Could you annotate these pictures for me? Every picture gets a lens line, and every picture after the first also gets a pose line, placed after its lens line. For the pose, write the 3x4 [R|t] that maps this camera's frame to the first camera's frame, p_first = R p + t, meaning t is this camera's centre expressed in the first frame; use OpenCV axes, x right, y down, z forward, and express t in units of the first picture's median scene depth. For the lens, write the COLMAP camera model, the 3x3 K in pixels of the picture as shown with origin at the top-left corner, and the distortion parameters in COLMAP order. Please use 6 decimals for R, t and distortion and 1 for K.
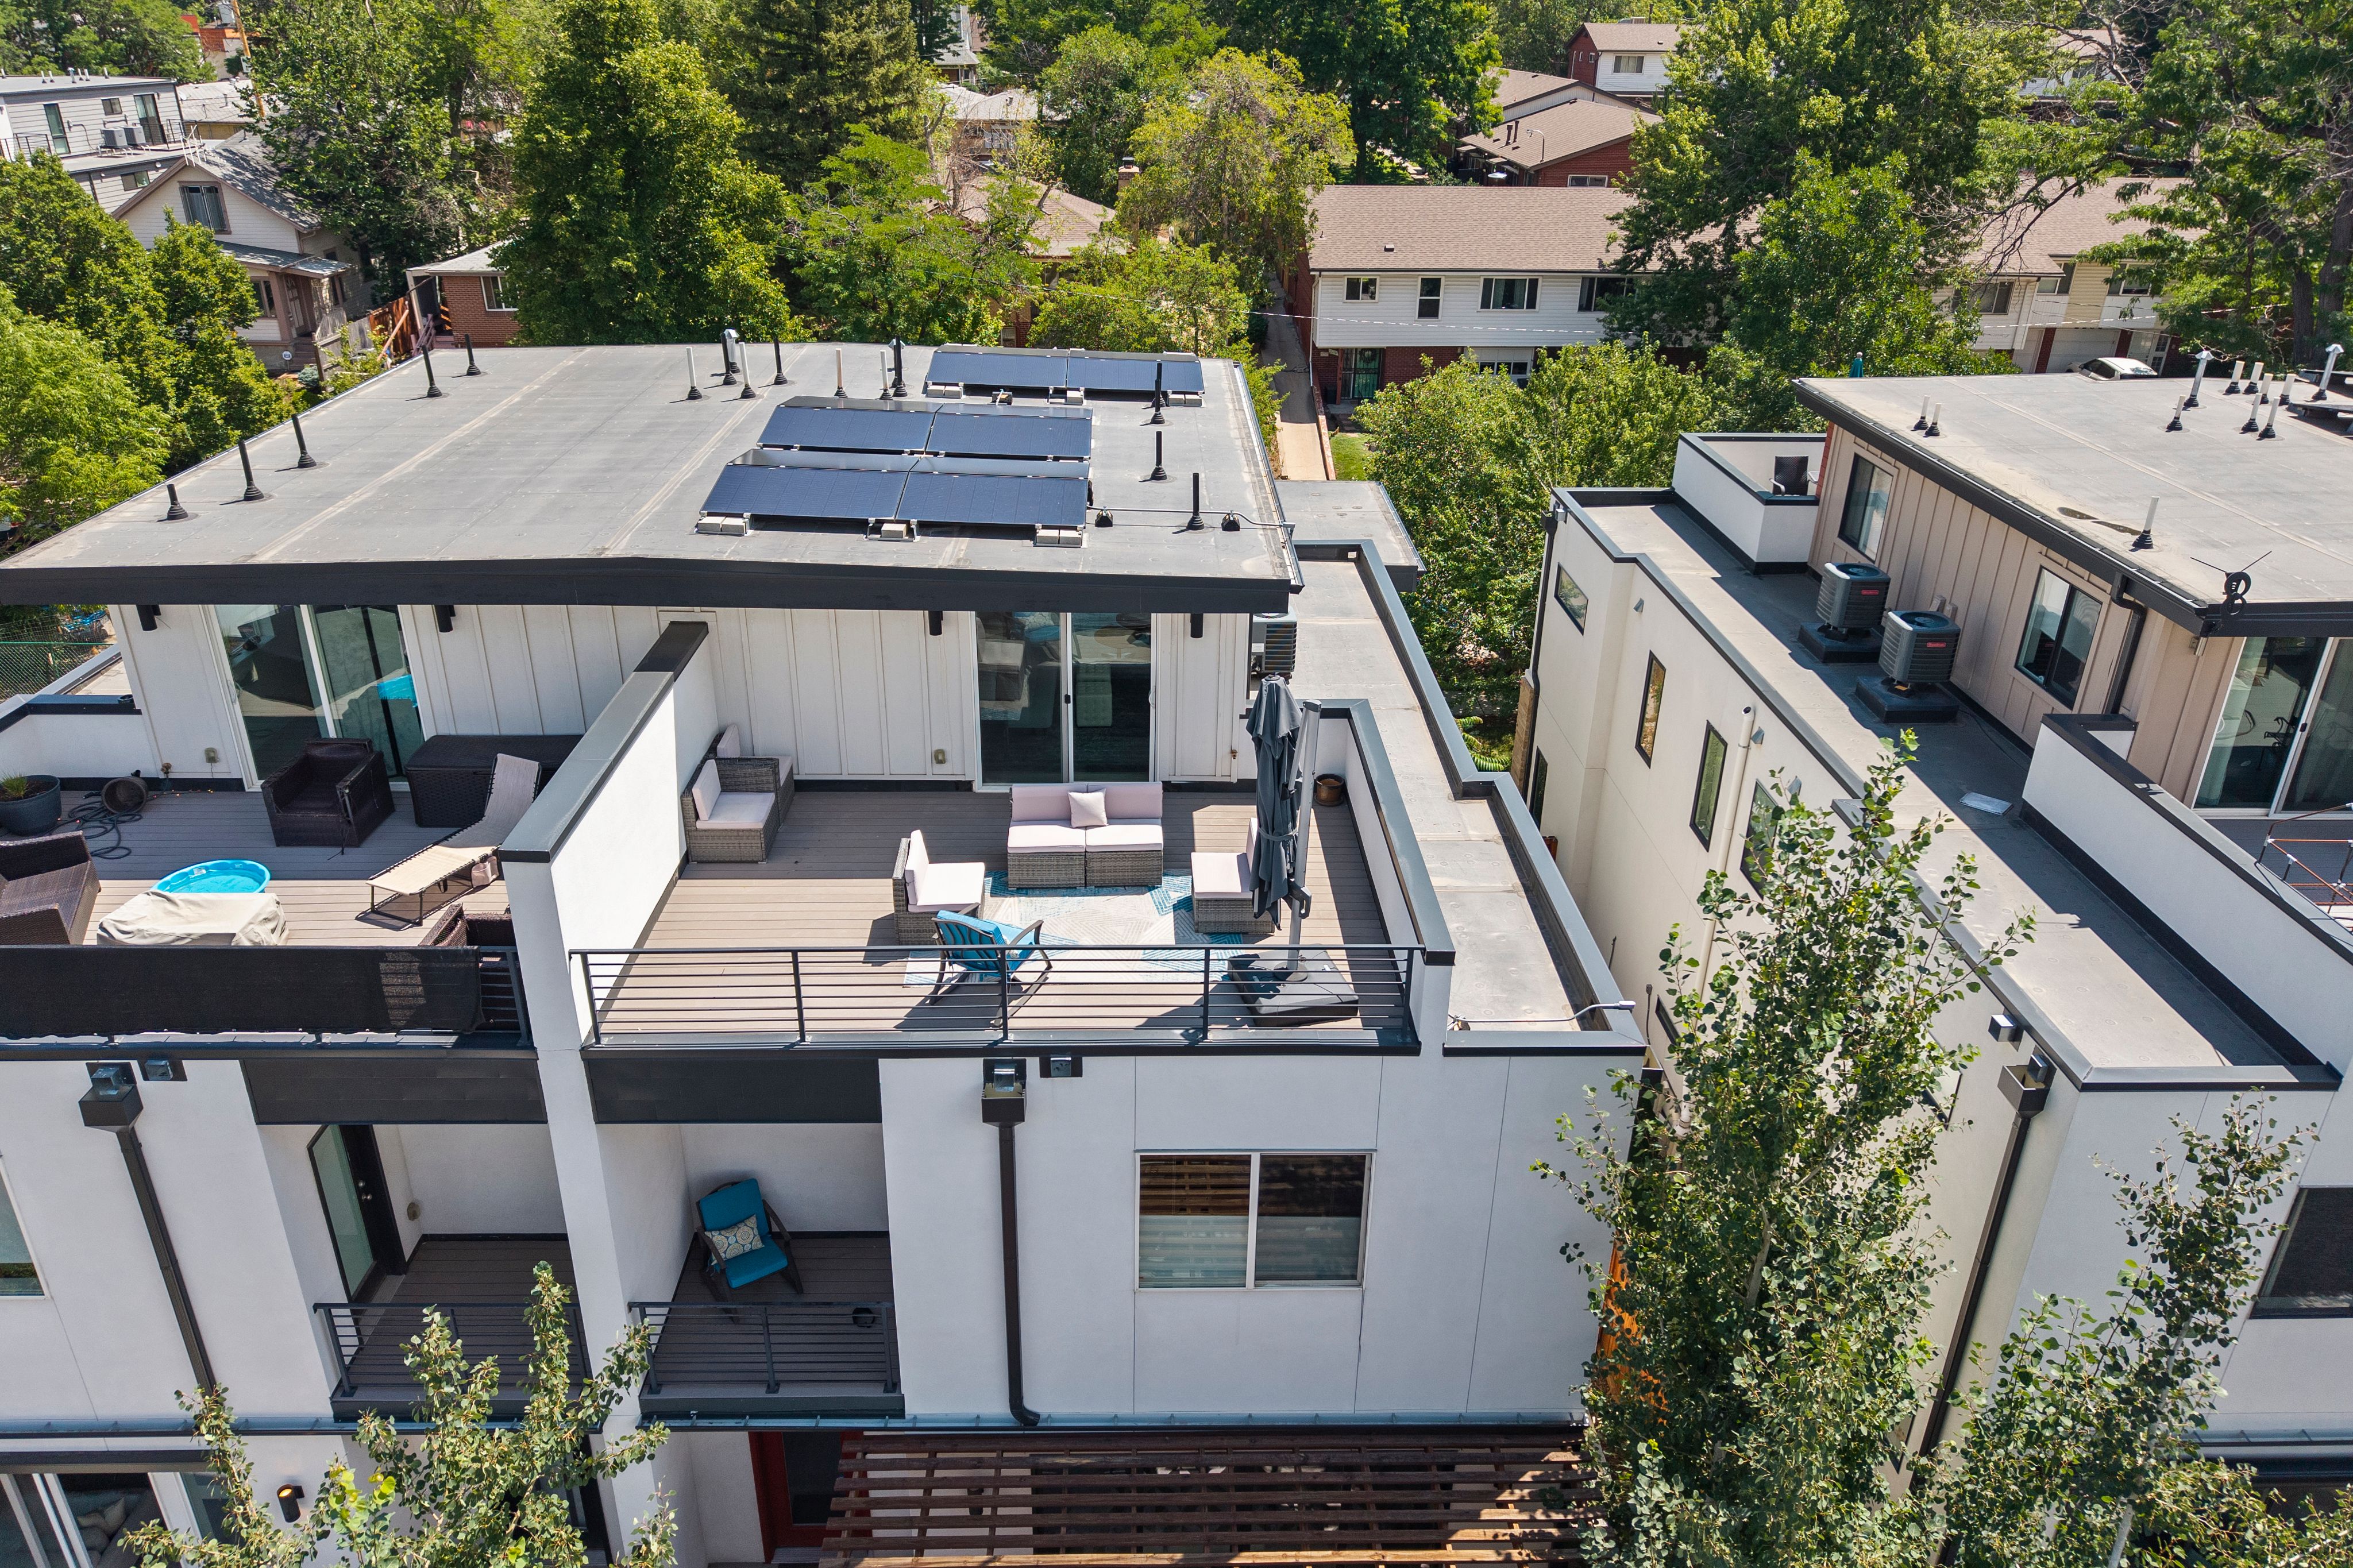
lens RADIAL K [[1573.9, 0, 1194.0], [0, 1573.9, 729.5], [0, 0, 1]] dist [0.011369, -0.010618]
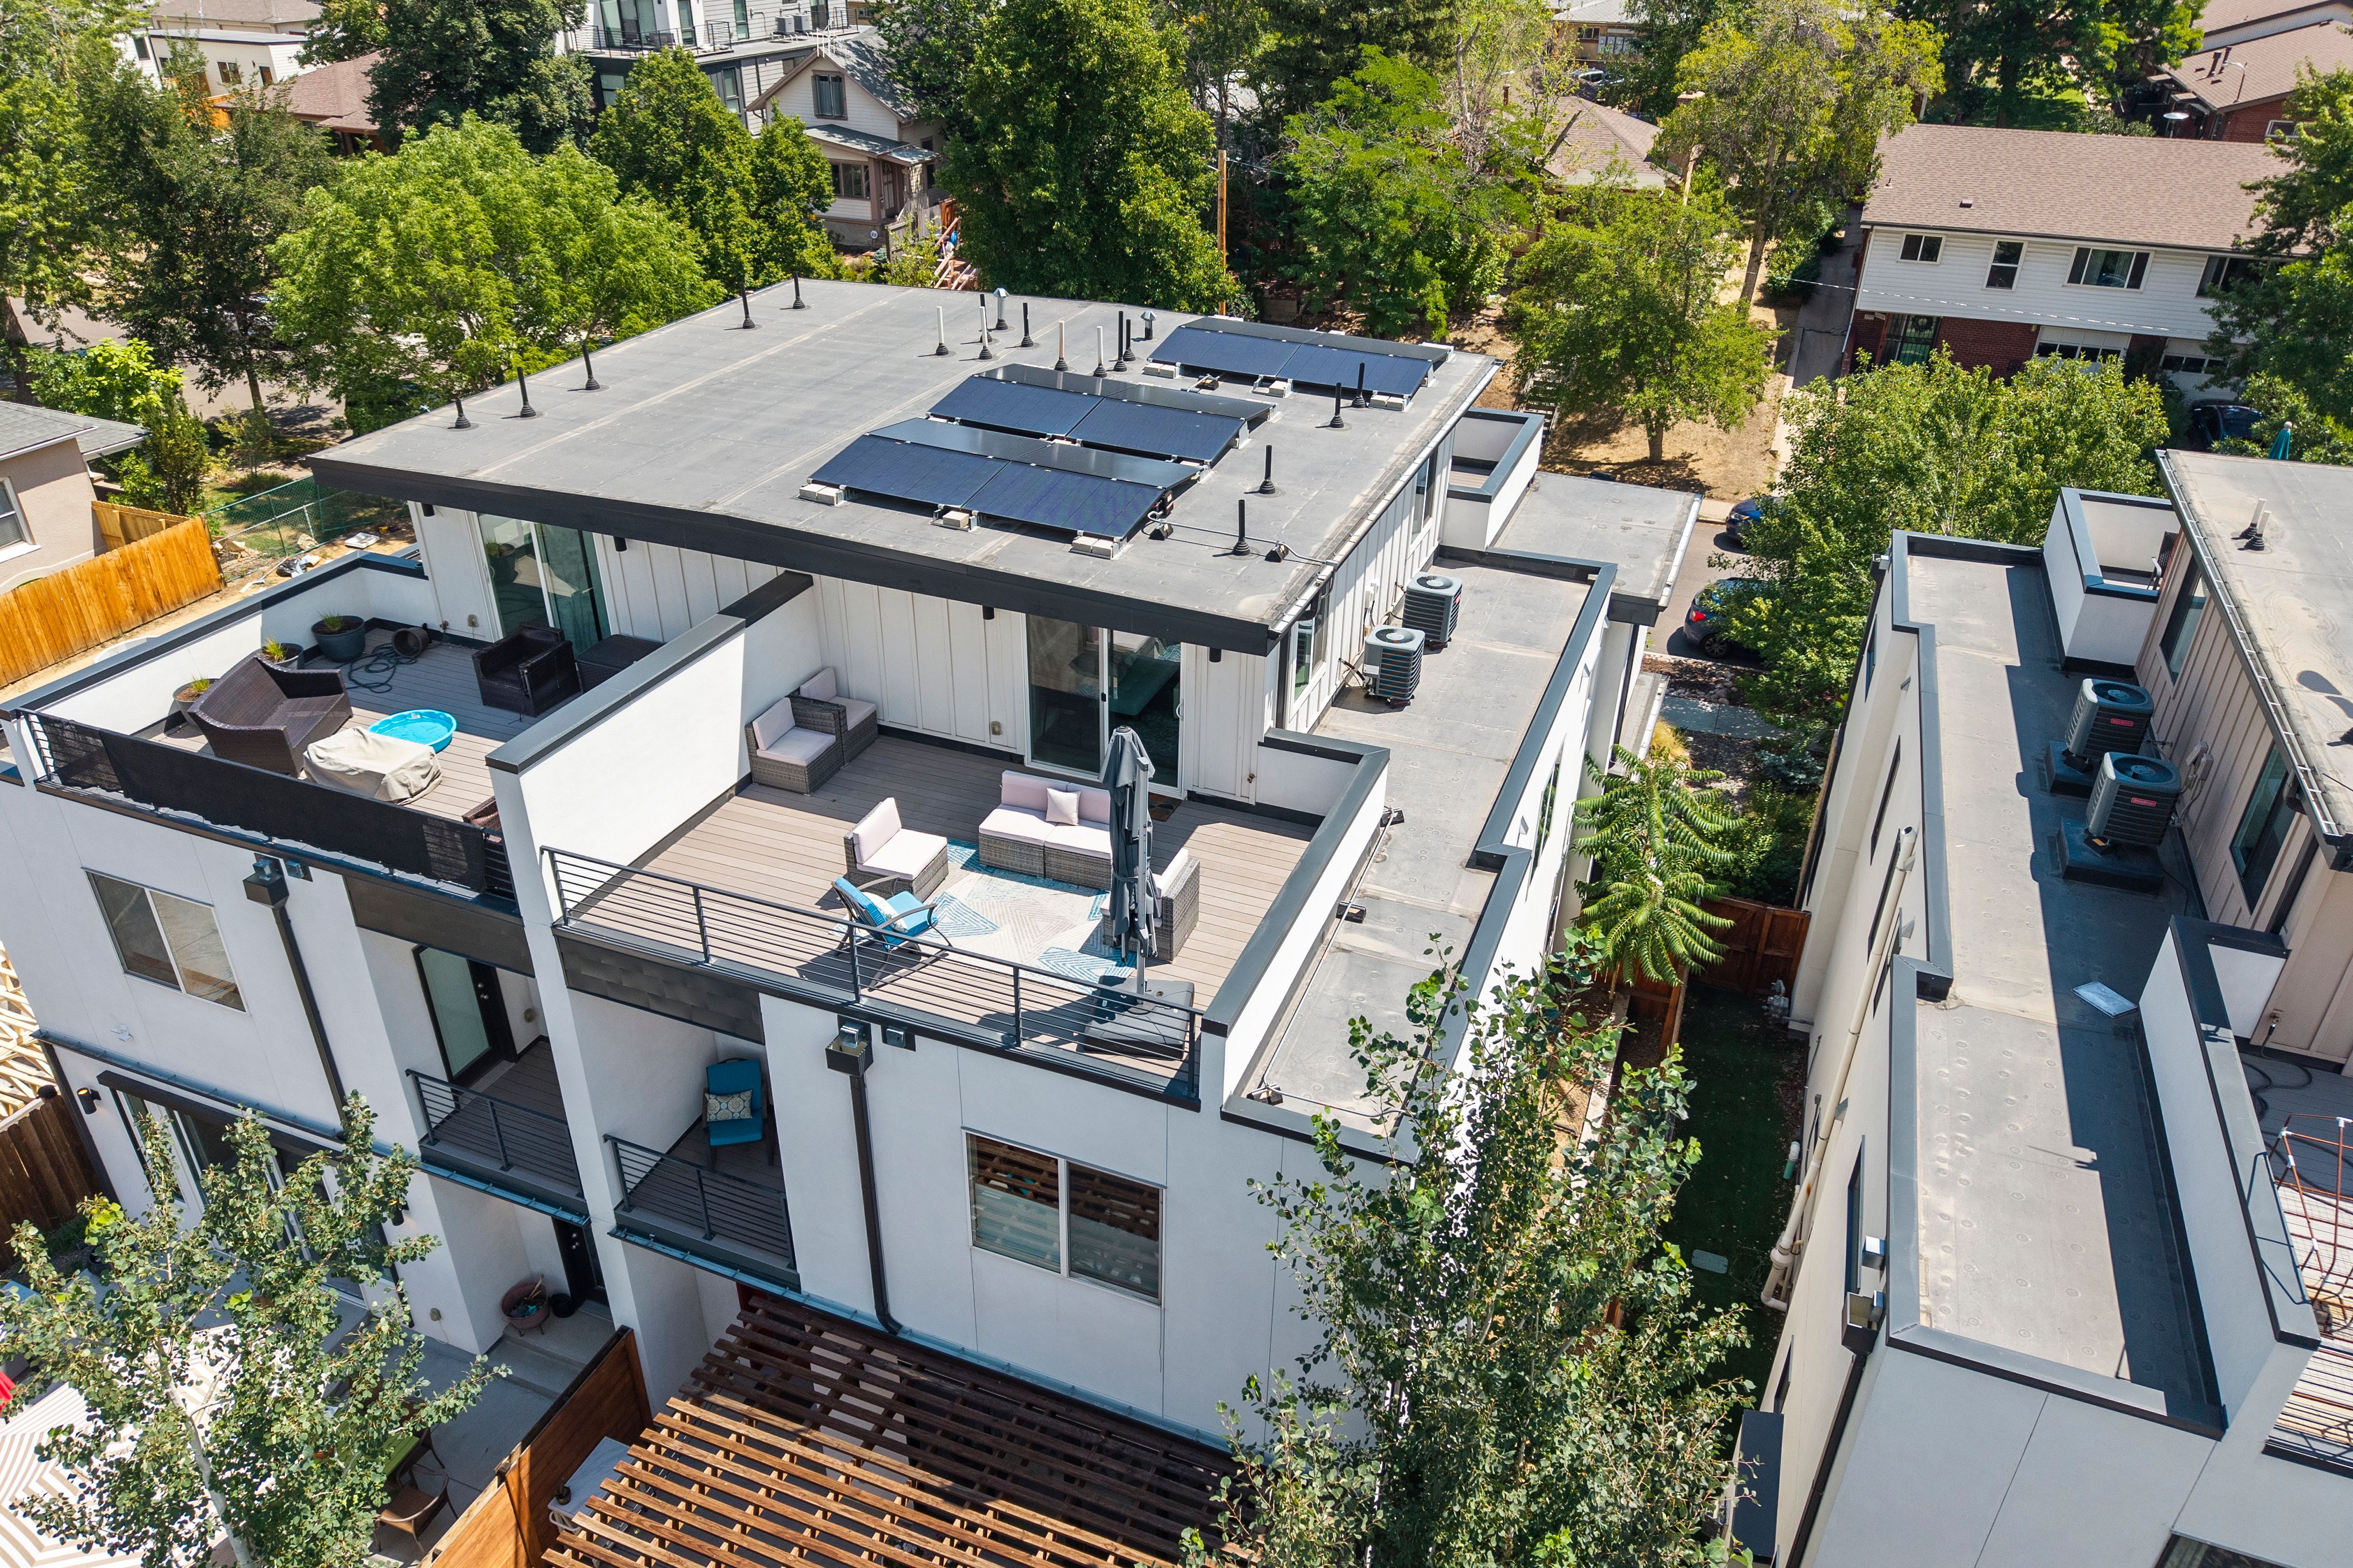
lens RADIAL K [[1573.9, 0, 1170.3], [0, 1573.9, 779.8], [0, 0, 1]] dist [0.011369, -0.010618]
pose [[0.921425, 0.192641, -0.337439, 0.259539], [-0.162389, 0.979886, 0.115984, -0.074933], [0.352995, -0.052075, 0.934175, 0.021812]]
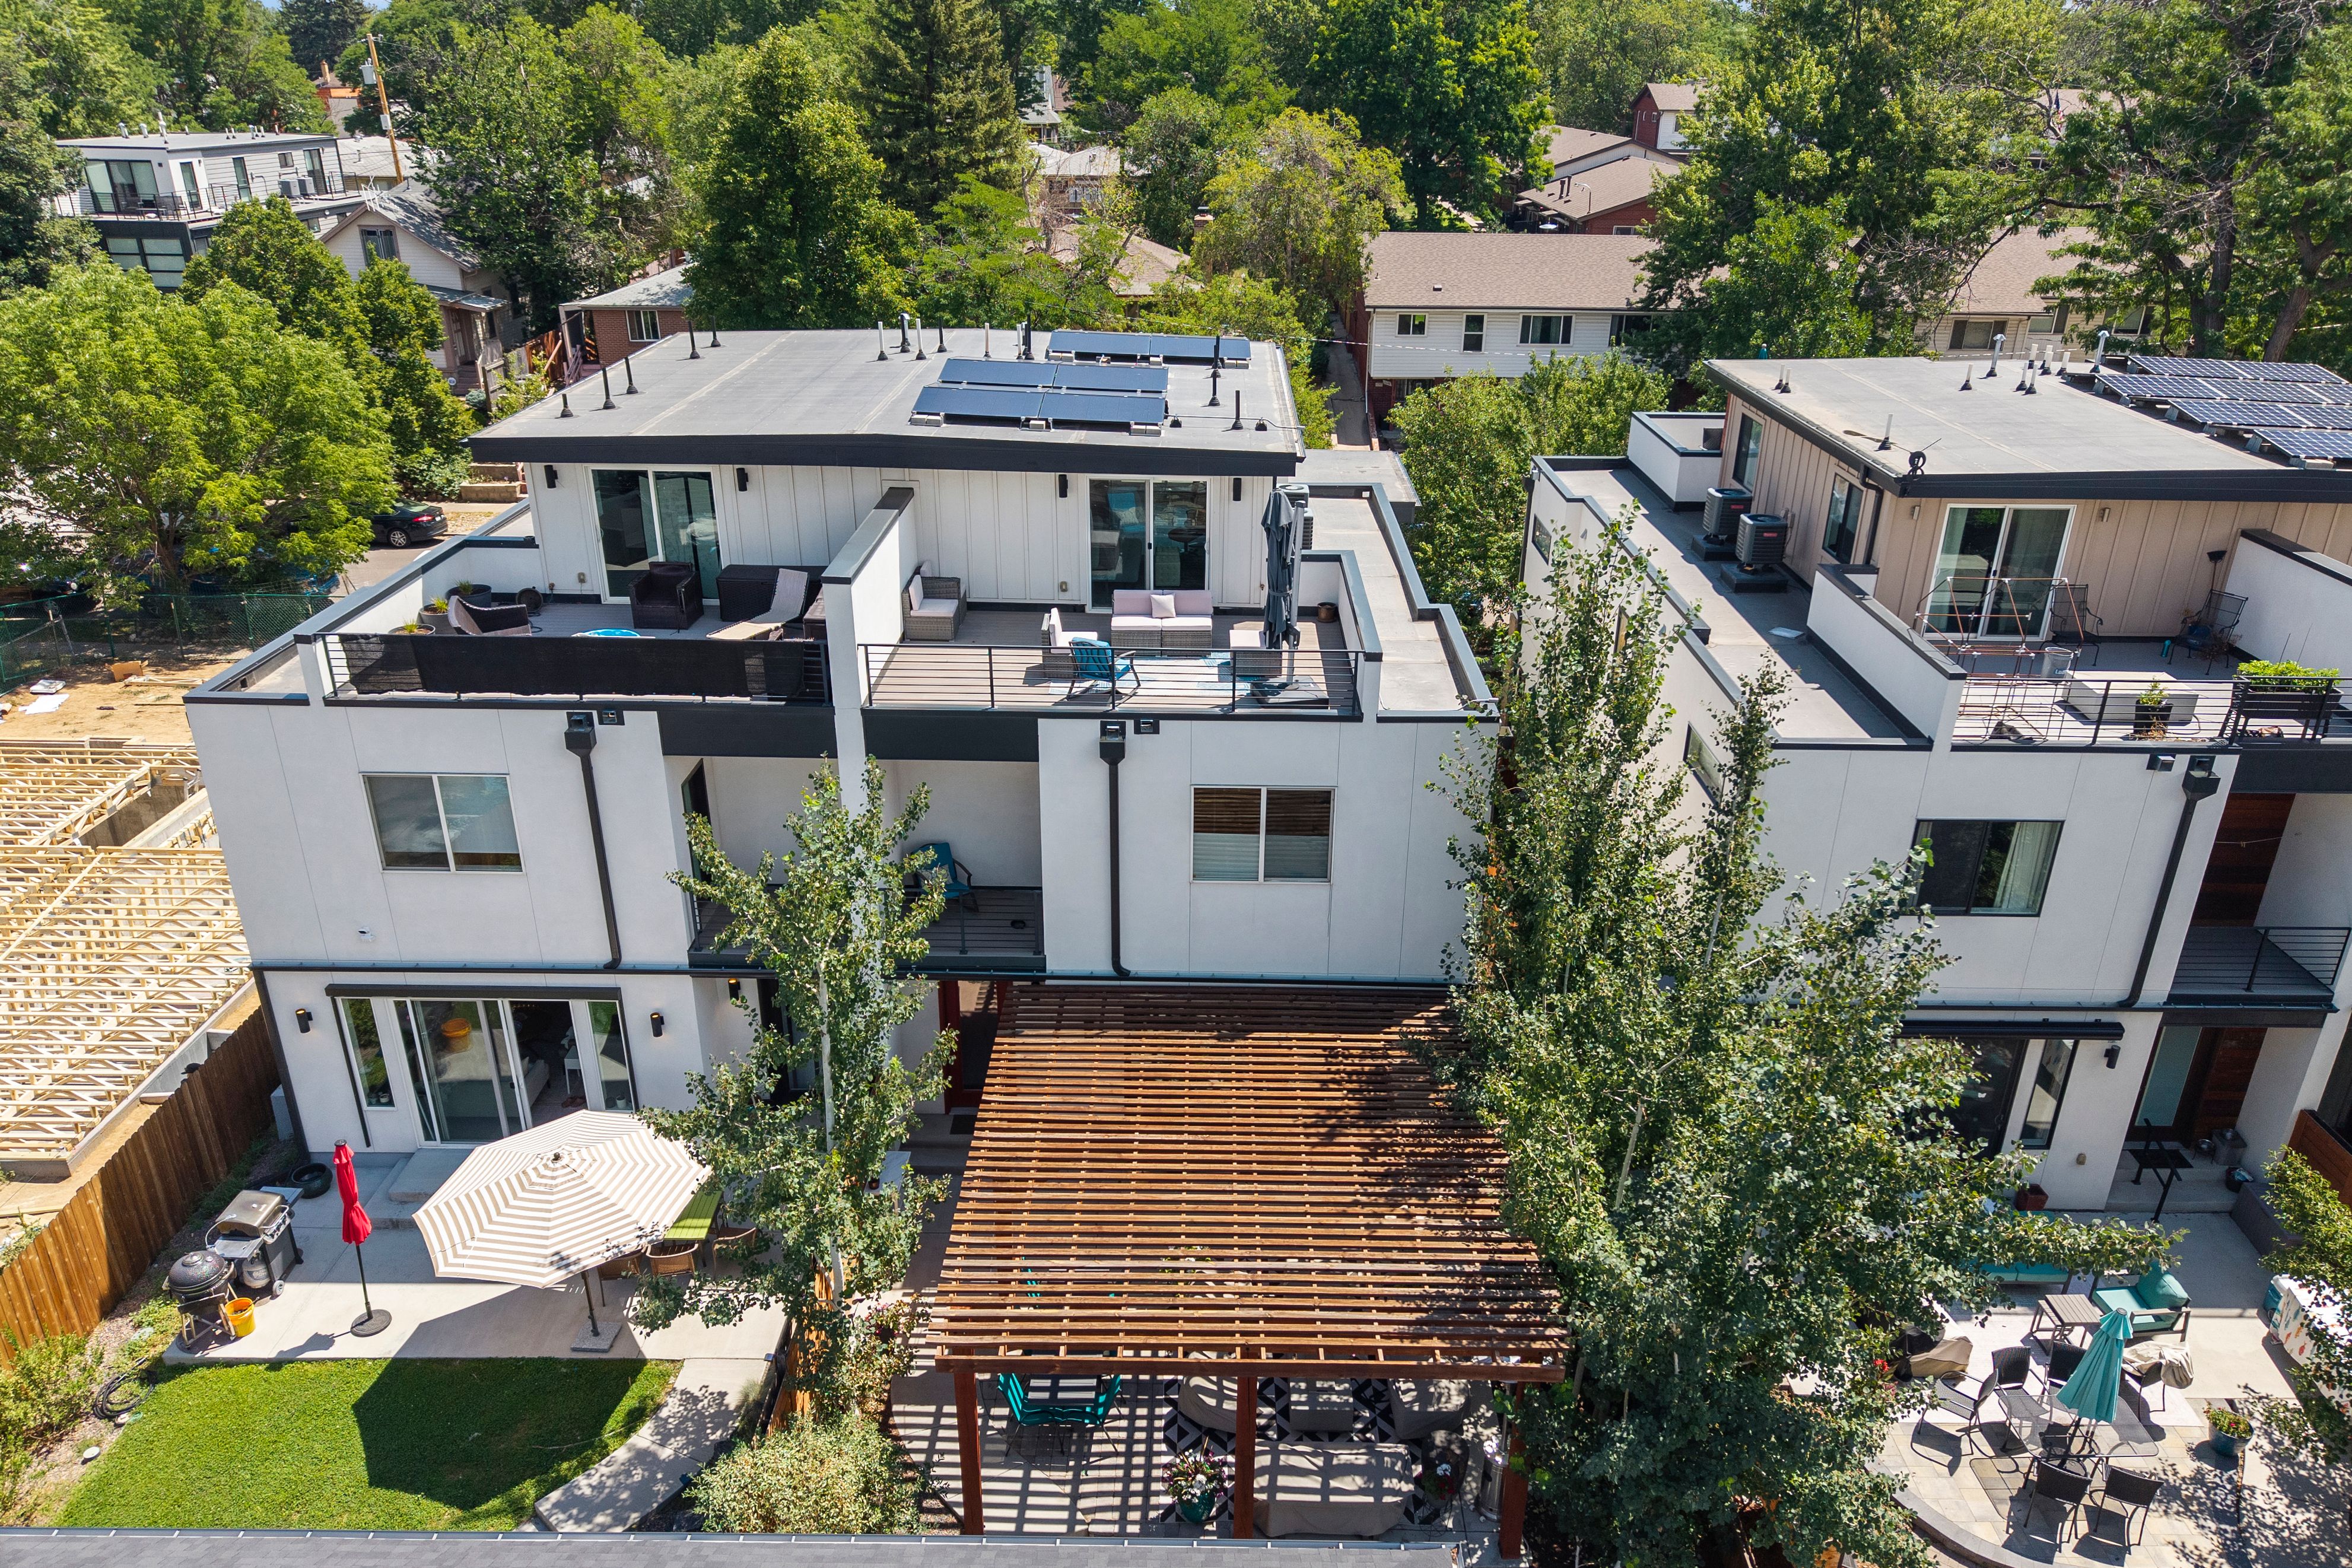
lens RADIAL K [[1573.2, 0, 1230.3], [0, 1573.2, 791.2], [0, 0, 1]] dist [0.011369, -0.010618]
pose [[0.999689, 0.010530, -0.022592, 0.024920], [-0.010501, 0.999944, 0.001383, 0.167905], [0.022605, -0.001146, 0.999744, -0.387792]]
